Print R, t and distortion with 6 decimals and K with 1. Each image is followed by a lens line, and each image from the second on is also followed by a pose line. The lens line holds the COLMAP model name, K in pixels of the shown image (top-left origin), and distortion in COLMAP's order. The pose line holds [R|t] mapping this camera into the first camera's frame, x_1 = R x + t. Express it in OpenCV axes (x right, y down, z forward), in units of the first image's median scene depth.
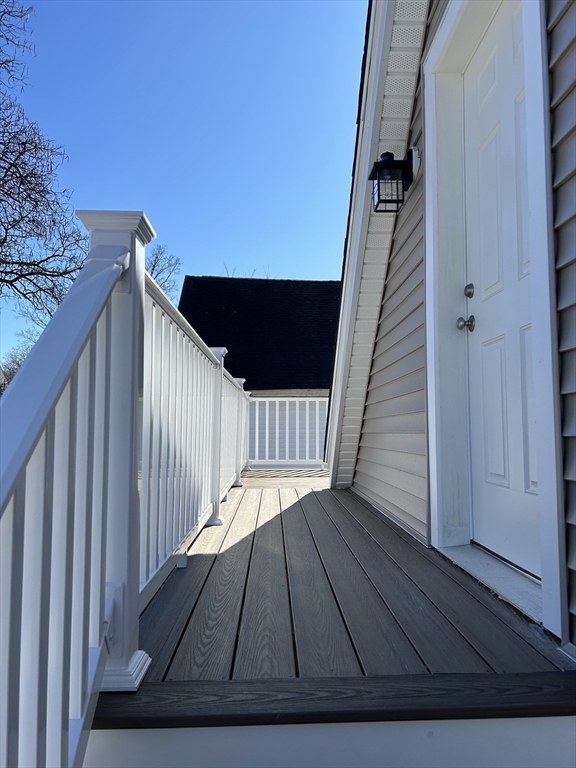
lens RADIAL K [[571.1, 0, 288.4], [0, 571.1, 384.4], [0, 0, 1]] dist [0.012788, 0.000416]
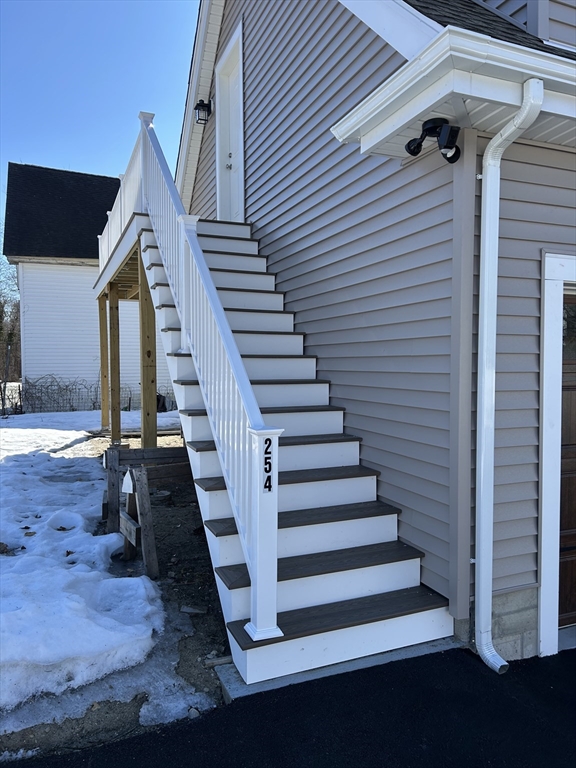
lens RADIAL K [[571.1, 0, 288.2], [0, 571.1, 385.9], [0, 0, 1]] dist [0.012788, 0.000416]
pose [[0.936361, -0.024722, 0.350166, -0.407428], [-0.019953, 0.992156, 0.123403, 0.563157], [-0.350470, -0.122537, 0.928523, -1.737466]]
